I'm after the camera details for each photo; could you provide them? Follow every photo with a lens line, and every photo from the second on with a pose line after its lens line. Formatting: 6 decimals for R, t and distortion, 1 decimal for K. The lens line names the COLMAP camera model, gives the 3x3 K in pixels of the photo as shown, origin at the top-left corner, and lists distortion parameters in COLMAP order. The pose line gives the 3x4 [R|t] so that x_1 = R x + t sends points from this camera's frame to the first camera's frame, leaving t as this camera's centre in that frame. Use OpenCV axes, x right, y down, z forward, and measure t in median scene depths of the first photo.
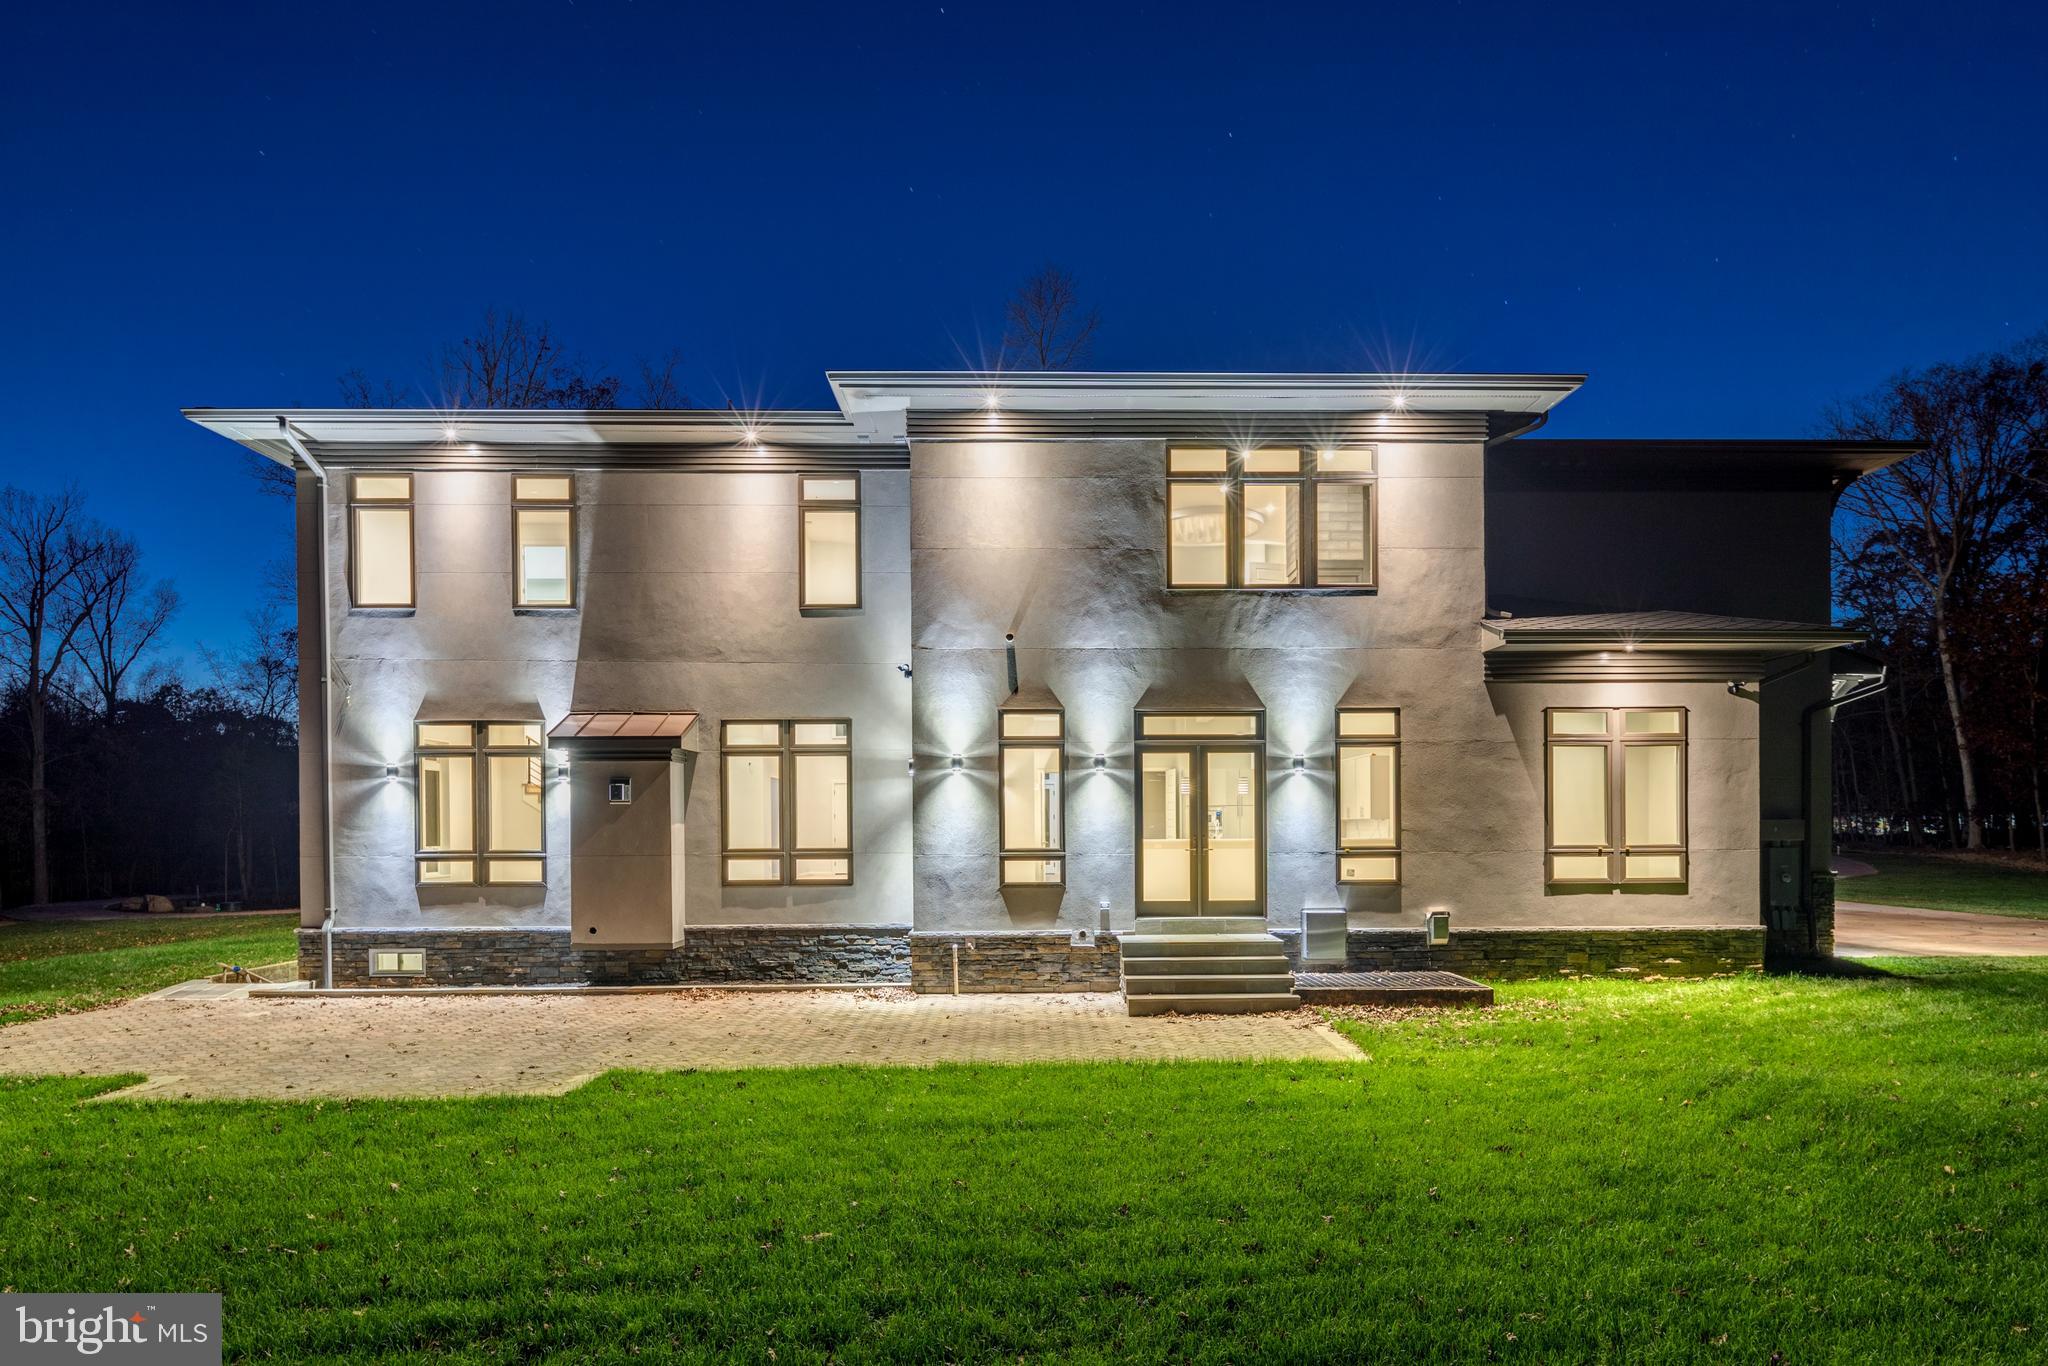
lens RADIAL K [[1165.7, 0, 1080.6], [0, 1165.7, 862.0], [0, 0, 1]] dist [0.002574, -0.001728]
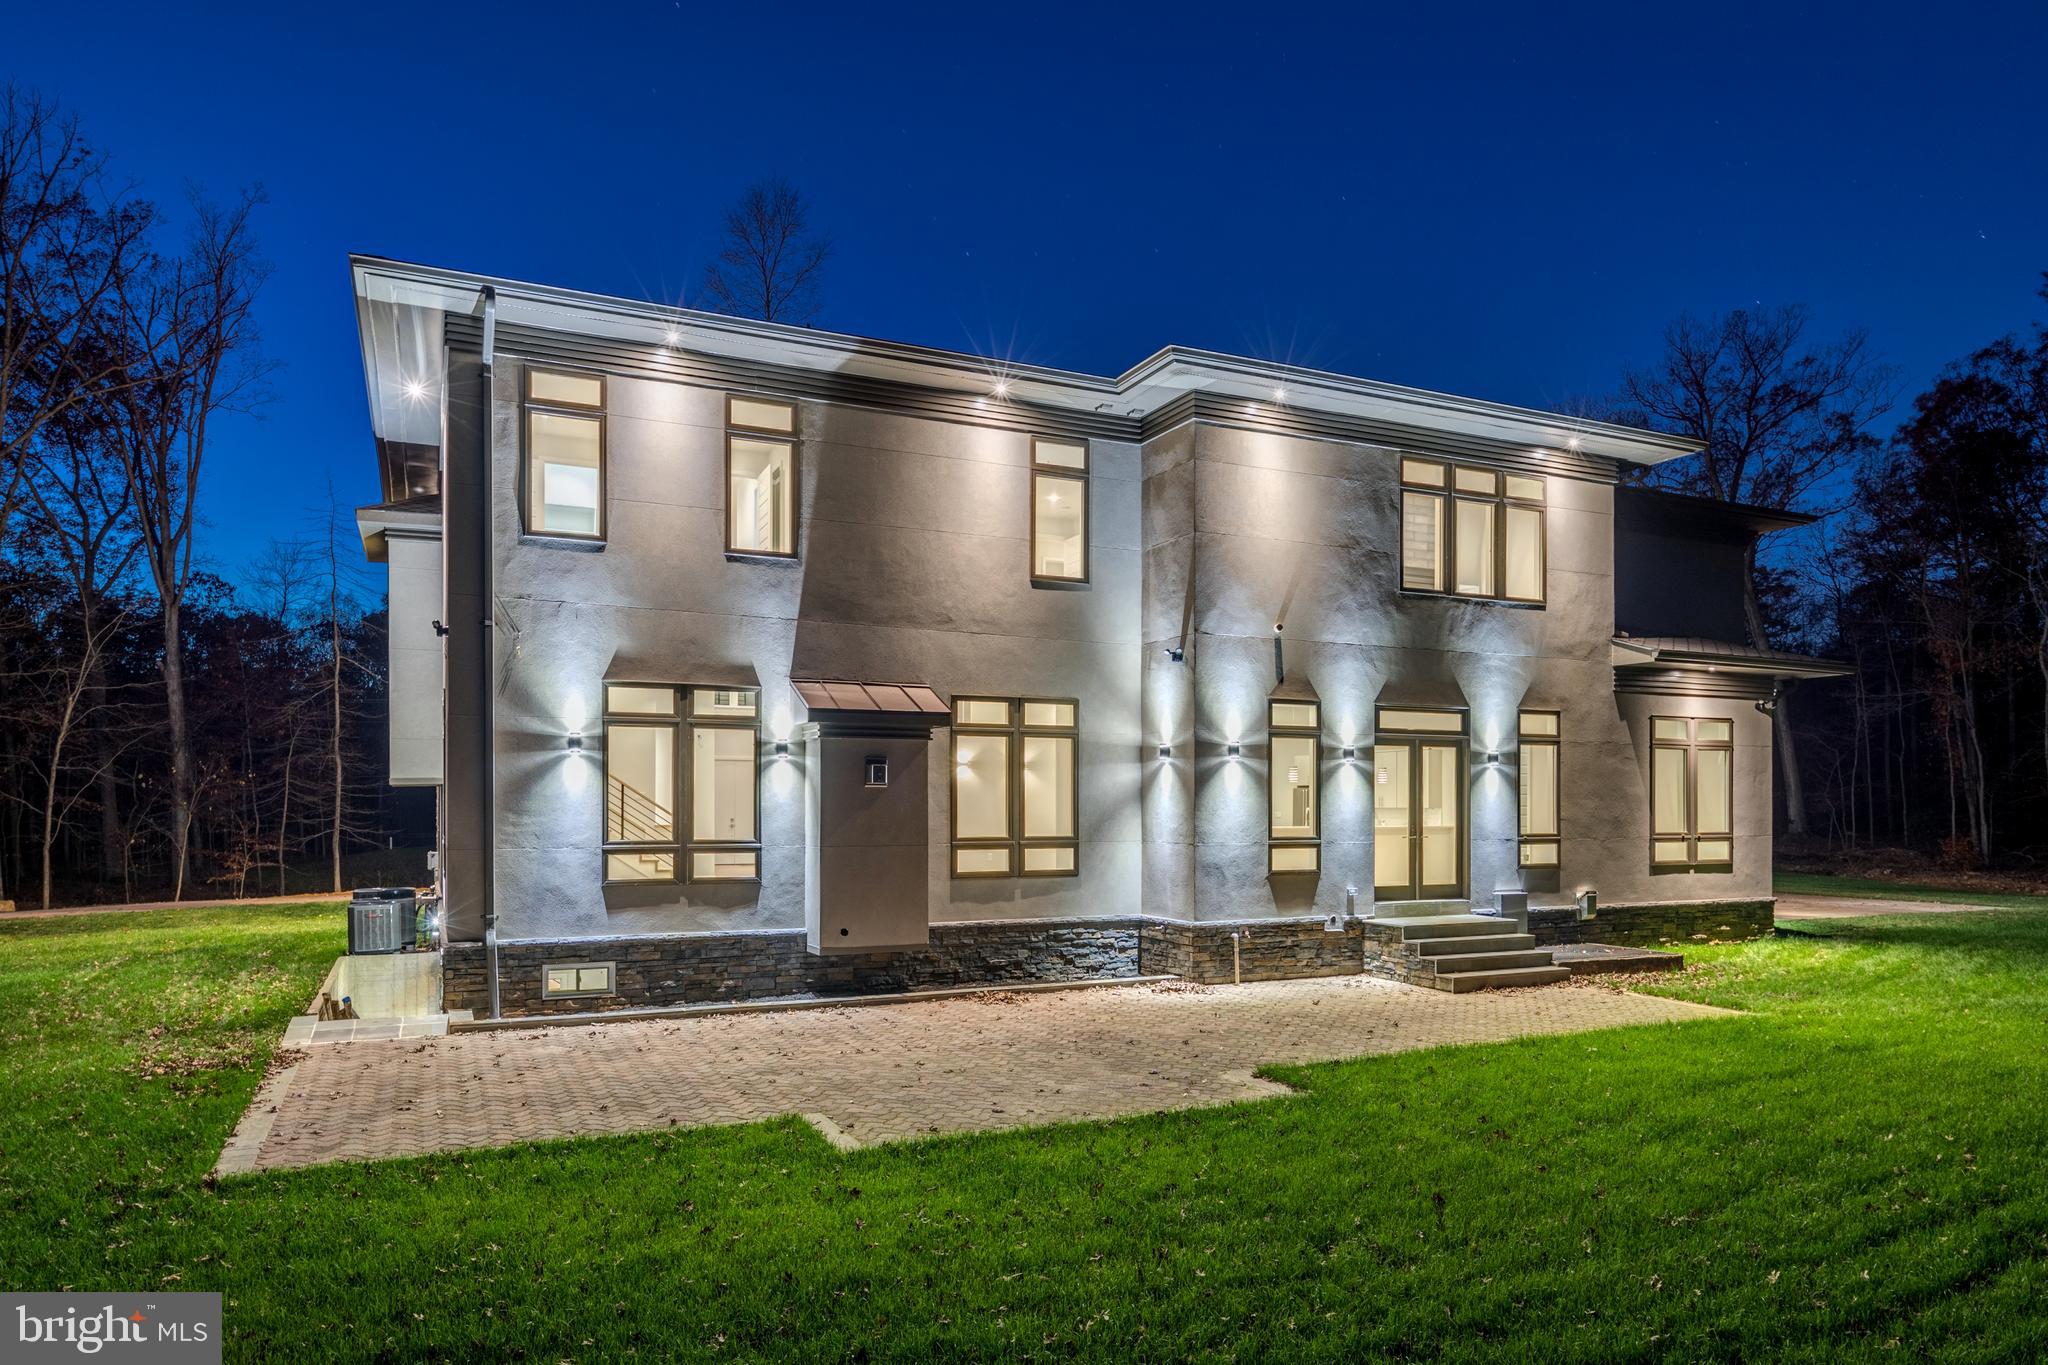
lens RADIAL K [[1284.2, 0, 1056.7], [0, 1284.2, 837.6], [0, 0, 1]] dist [-0.000436, -0.000770]
pose [[0.913646, -0.002990, 0.406499, -0.672322], [0.005923, 0.999965, -0.005959, -0.005152], [-0.406467, 0.007852, 0.913632, 0.061233]]
